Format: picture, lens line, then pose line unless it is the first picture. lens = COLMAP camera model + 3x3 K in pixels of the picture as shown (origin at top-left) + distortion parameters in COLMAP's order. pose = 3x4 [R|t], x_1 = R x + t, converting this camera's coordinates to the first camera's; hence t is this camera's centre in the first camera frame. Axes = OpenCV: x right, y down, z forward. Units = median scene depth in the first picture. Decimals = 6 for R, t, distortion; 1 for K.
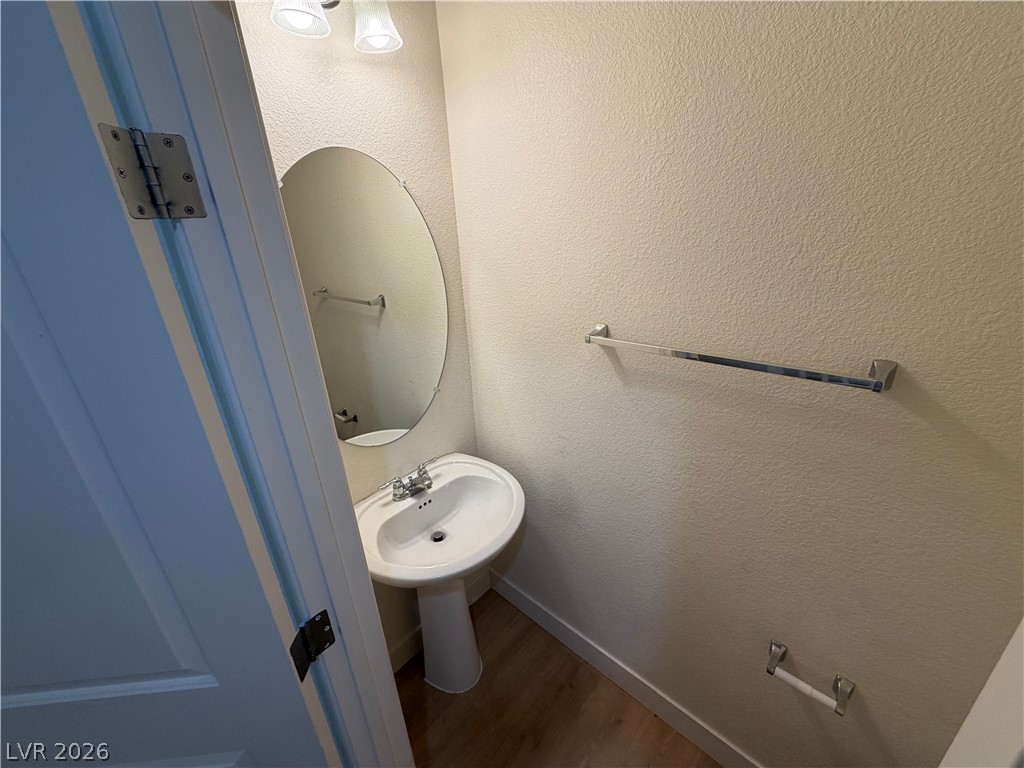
lens RADIAL K [[411.1, 0, 511.5], [0, 411.1, 385.3], [0, 0, 1]] dist [0.001998, 0.000690]
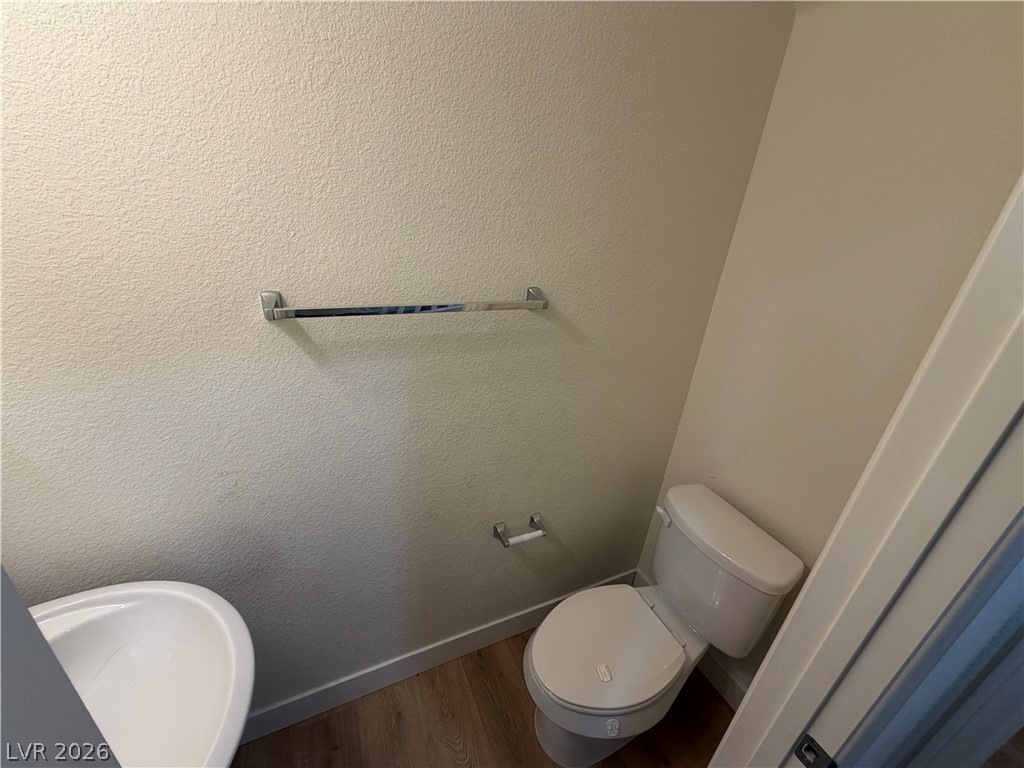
lens RADIAL K [[411.1, 0, 511.4], [0, 411.1, 384.2], [0, 0, 1]] dist [0.001998, 0.000690]
pose [[0.368364, -0.305471, 0.878063, -0.343286], [0.247220, 0.942658, 0.224229, -0.061794], [-0.896209, 0.134477, 0.422760, 0.393419]]
